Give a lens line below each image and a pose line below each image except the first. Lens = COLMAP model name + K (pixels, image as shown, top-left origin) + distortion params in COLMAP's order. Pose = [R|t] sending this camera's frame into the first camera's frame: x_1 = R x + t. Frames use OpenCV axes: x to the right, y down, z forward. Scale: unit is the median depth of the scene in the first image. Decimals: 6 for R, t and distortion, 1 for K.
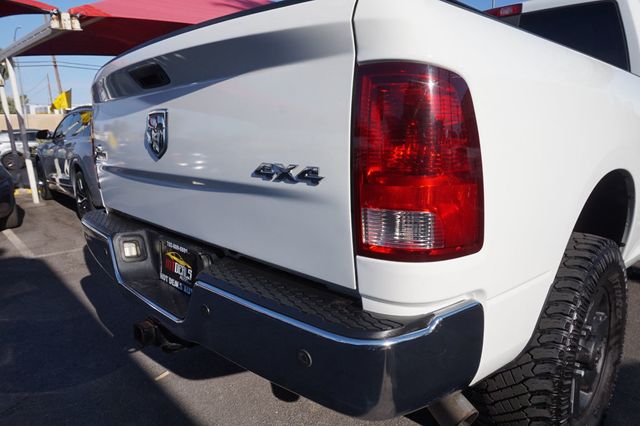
lens RADIAL K [[433.2, 0, 324.1], [0, 433.2, 214.1], [0, 0, 1]] dist [-0.030003, 0.029268]
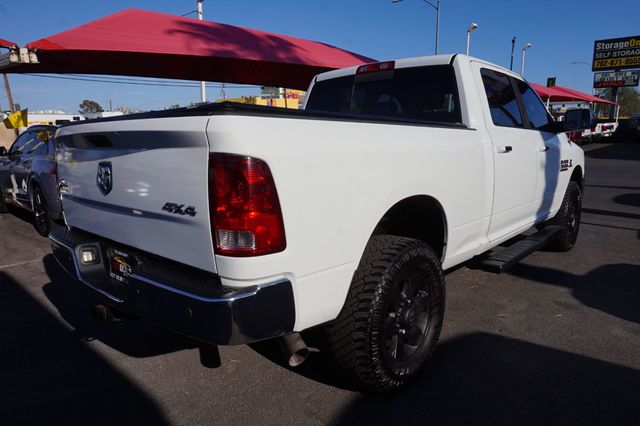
lens RADIAL K [[433.2, 0, 321.2], [0, 433.2, 215.4], [0, 0, 1]] dist [-0.030003, 0.029268]
pose [[0.996886, -0.019089, 0.076511, 0.233982], [0.019766, 0.999772, -0.008106, -0.028075], [-0.076339, 0.009593, 0.997036, -0.525608]]
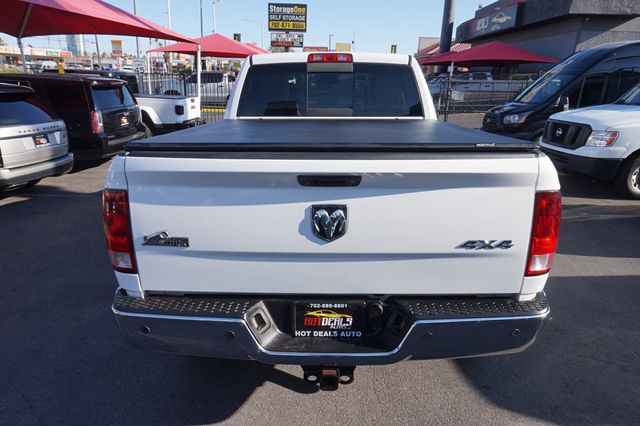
lens RADIAL K [[433.2, 0, 323.9], [0, 433.2, 216.3], [0, 0, 1]] dist [-0.030003, 0.029268]
pose [[0.700866, -0.198678, 0.685065, -1.195975], [0.123567, 0.979723, 0.157716, -0.388642], [-0.702509, -0.025886, 0.711204, 0.128066]]
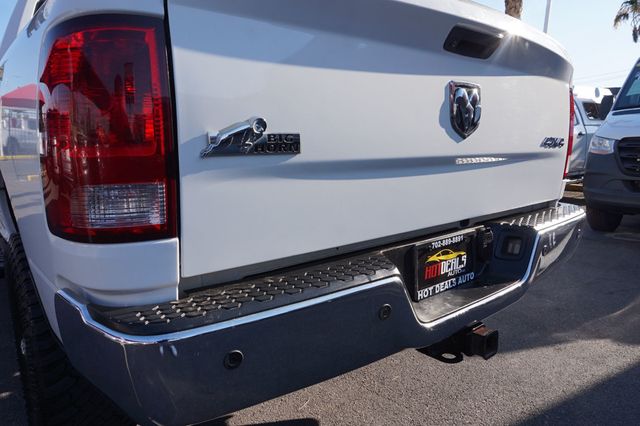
lens RADIAL K [[433.2, 0, 319.8], [0, 433.2, 217.5], [0, 0, 1]] dist [-0.030003, 0.029268]
pose [[0.063200, -0.168776, 0.983626, -1.250198], [0.183337, 0.970787, 0.154793, -0.159135], [-0.981016, 0.170552, 0.092297, 1.203829]]
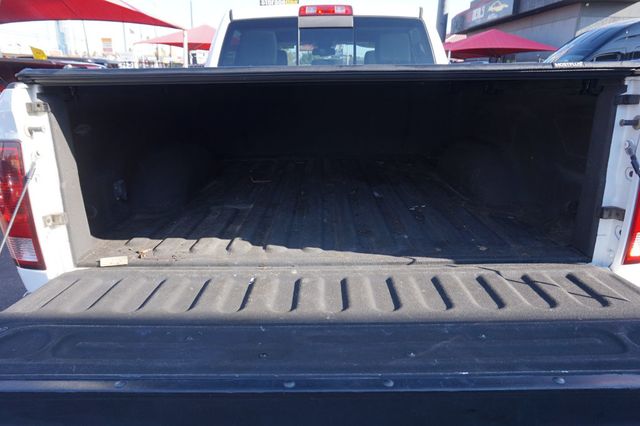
lens RADIAL K [[433.2, 0, 326.0], [0, 433.2, 214.1], [0, 0, 1]] dist [-0.030003, 0.029268]
pose [[0.686893, -0.209016, 0.696053, -0.929111], [0.134356, 0.977763, 0.161022, -0.258750], [-0.714231, -0.017086, 0.699701, 0.431344]]
